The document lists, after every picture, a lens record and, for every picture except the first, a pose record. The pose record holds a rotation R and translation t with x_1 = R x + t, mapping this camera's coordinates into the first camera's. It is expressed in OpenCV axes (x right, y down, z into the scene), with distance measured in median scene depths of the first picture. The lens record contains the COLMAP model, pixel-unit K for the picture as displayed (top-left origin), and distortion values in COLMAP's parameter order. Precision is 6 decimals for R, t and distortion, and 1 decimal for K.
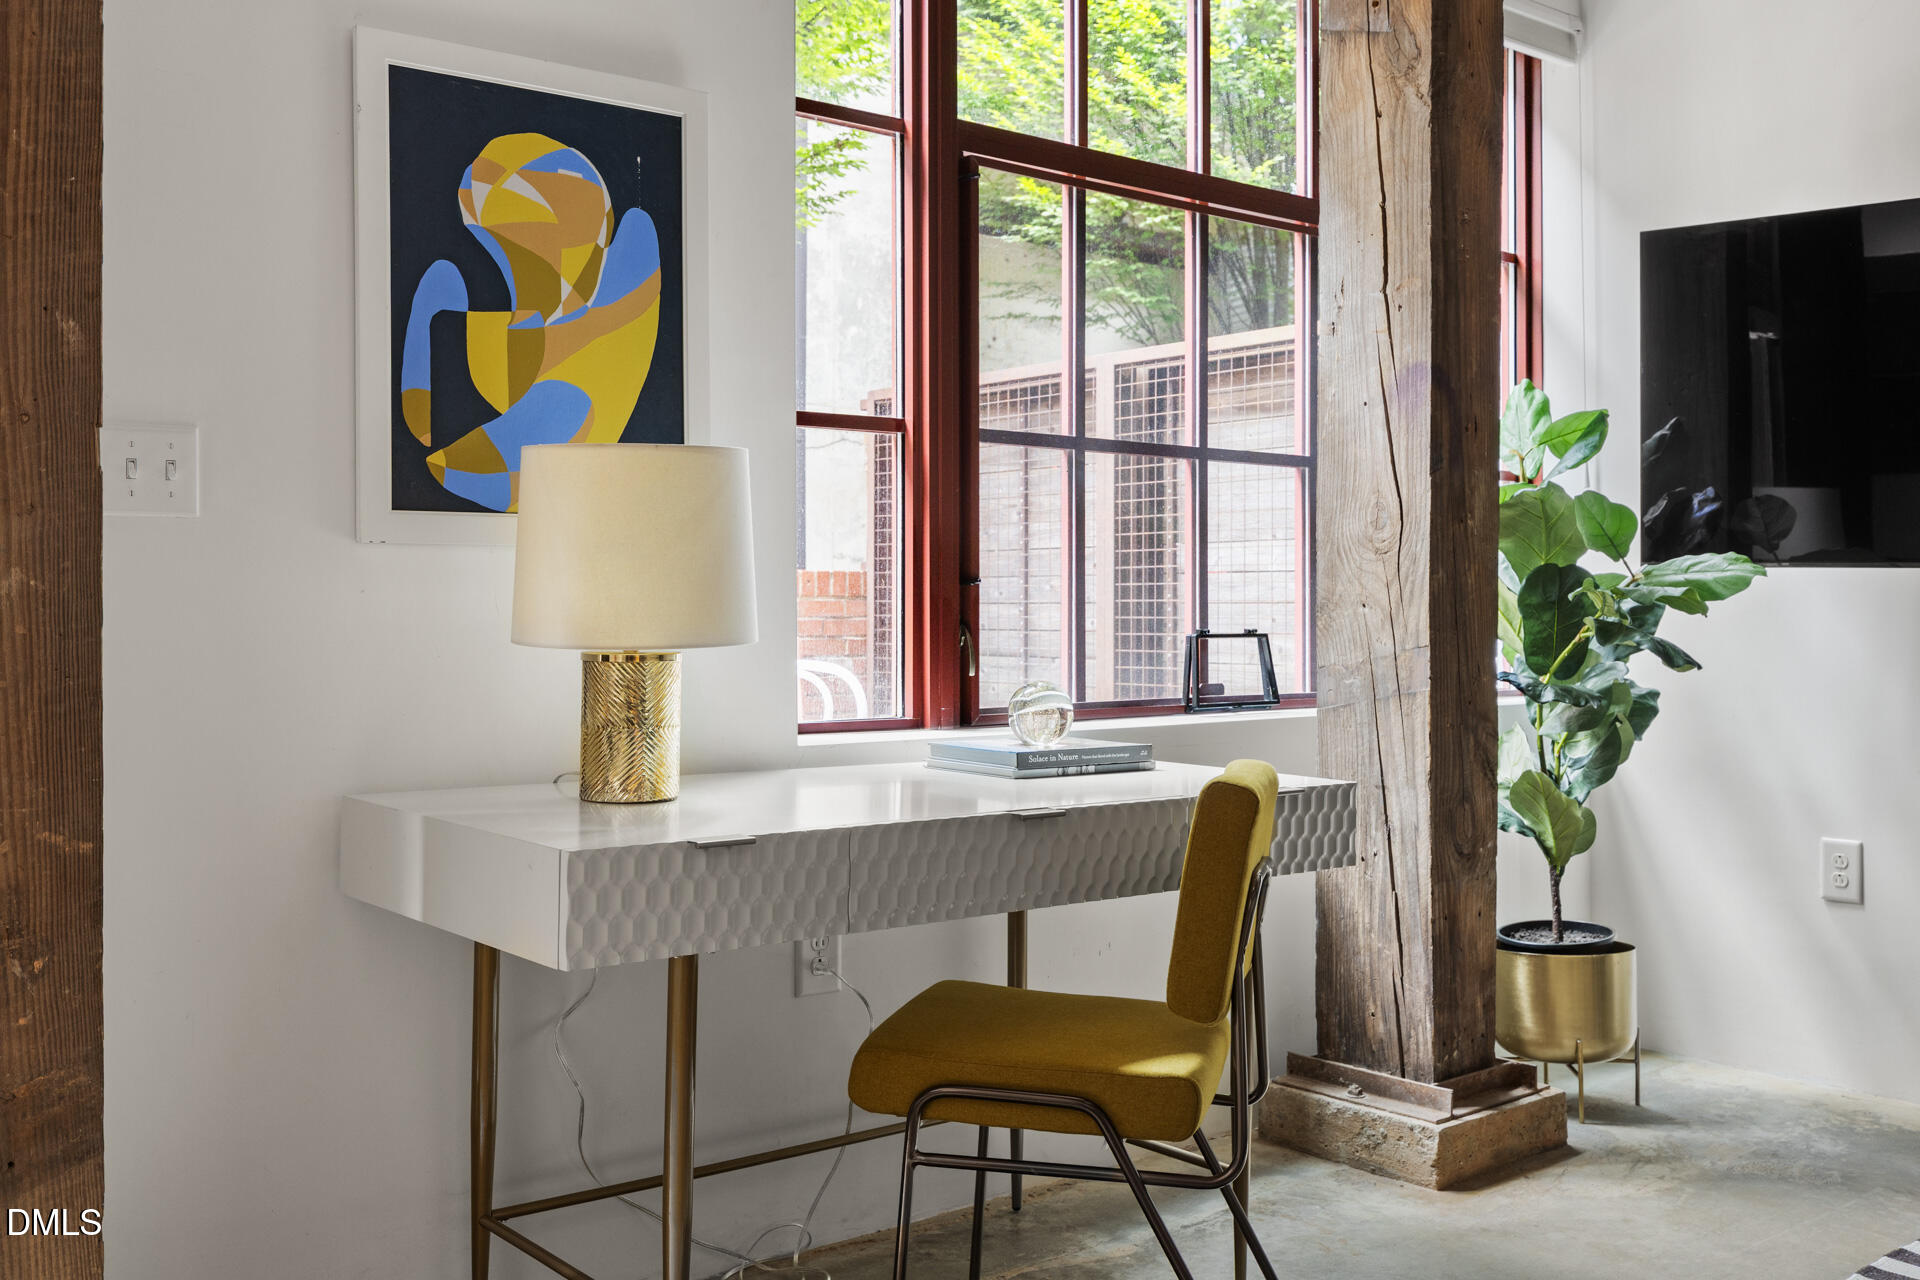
lens RADIAL K [[1853.7, 0, 962.3], [0, 1853.7, 593.1], [0, 0, 1]] dist [0.008790, -0.002727]
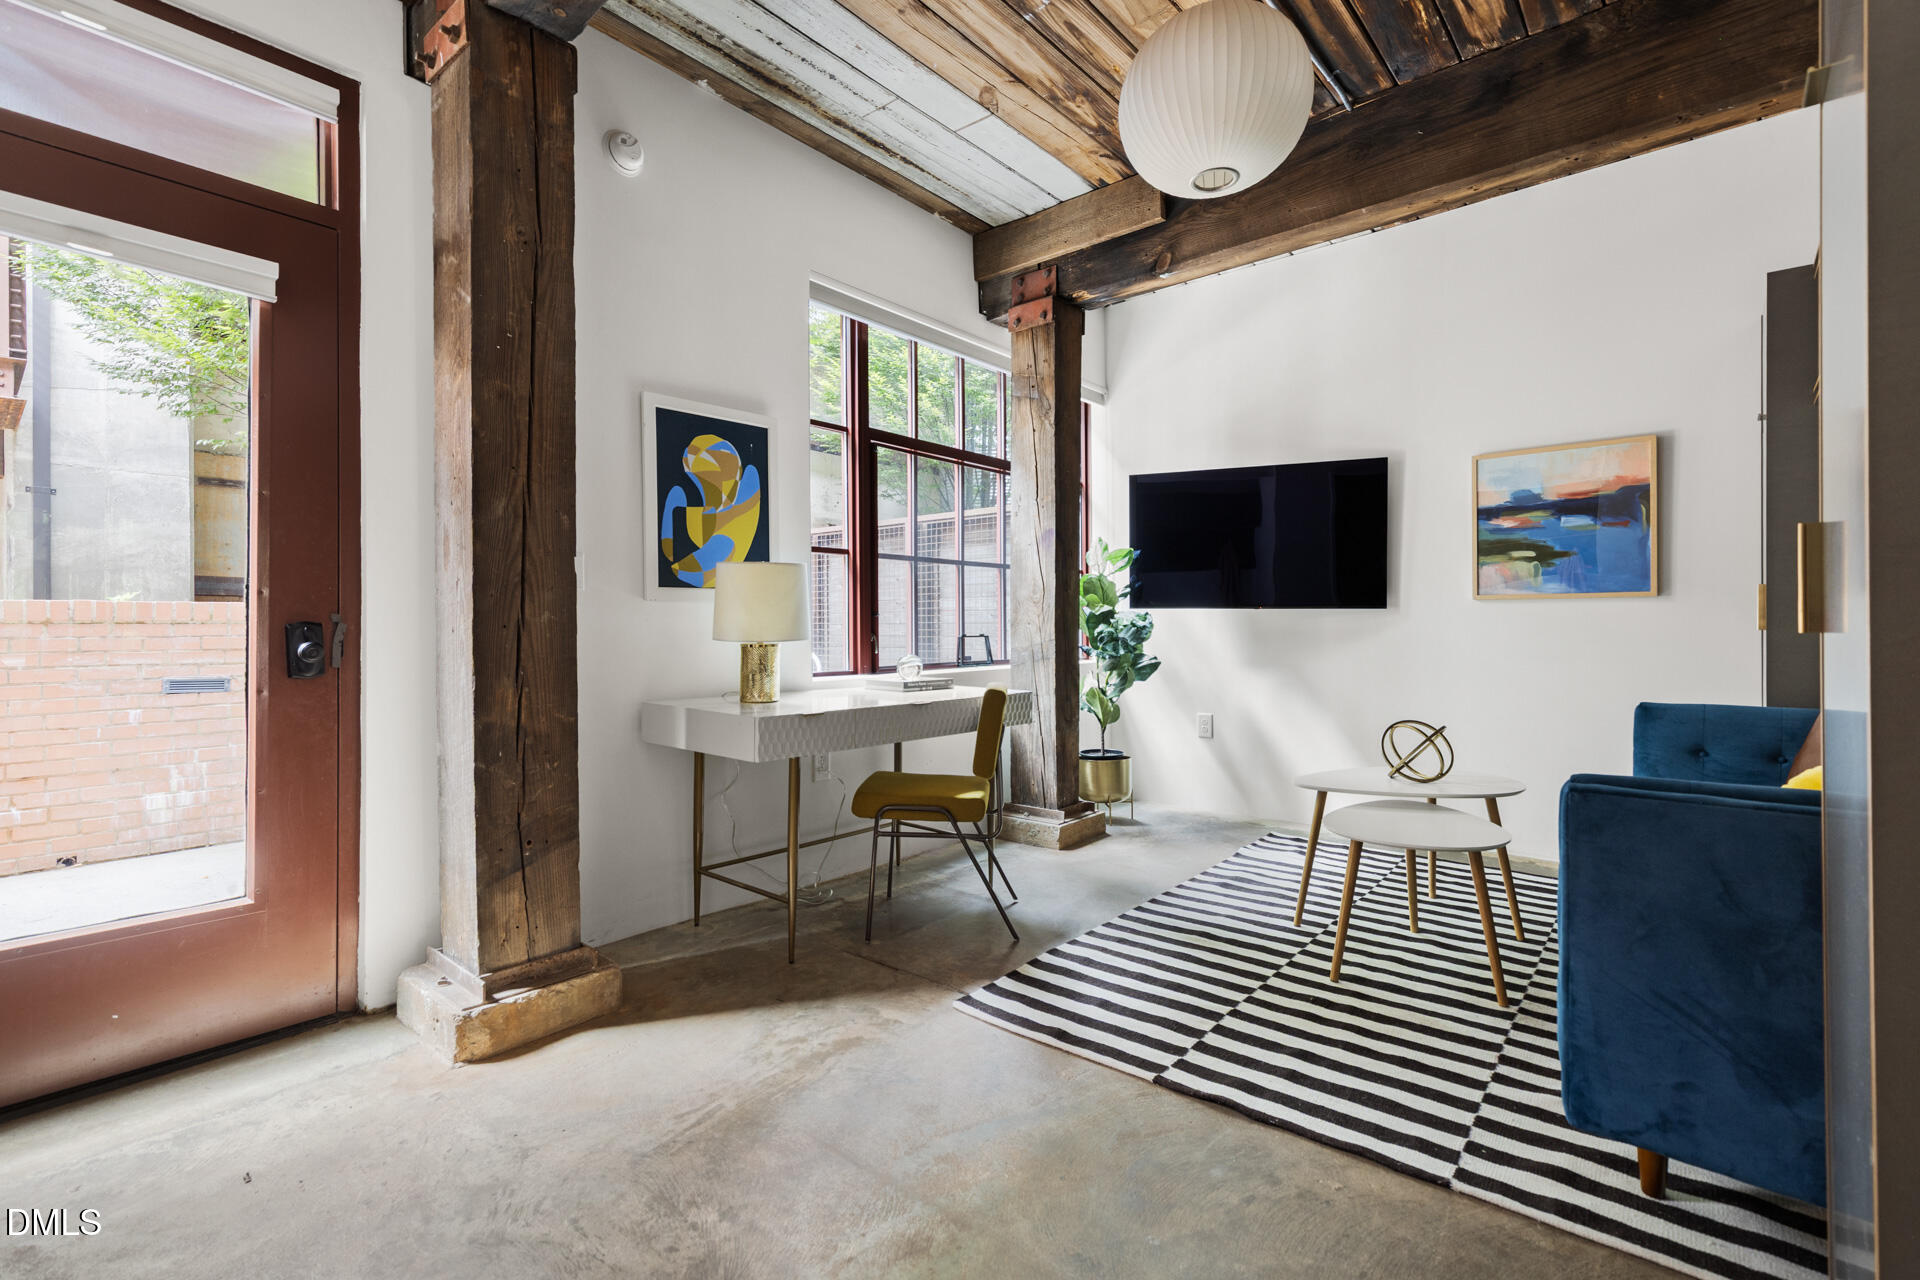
lens RADIAL K [[873.8, 0, 955.5], [0, 873.8, 623.4], [0, 0, 1]] dist [0.007236, 0.000000]
pose [[0.986018, -0.003938, 0.166595, -0.087388], [0.003084, 0.999981, 0.005387, -0.000878], [-0.166613, -0.004798, 0.986011, -0.172516]]
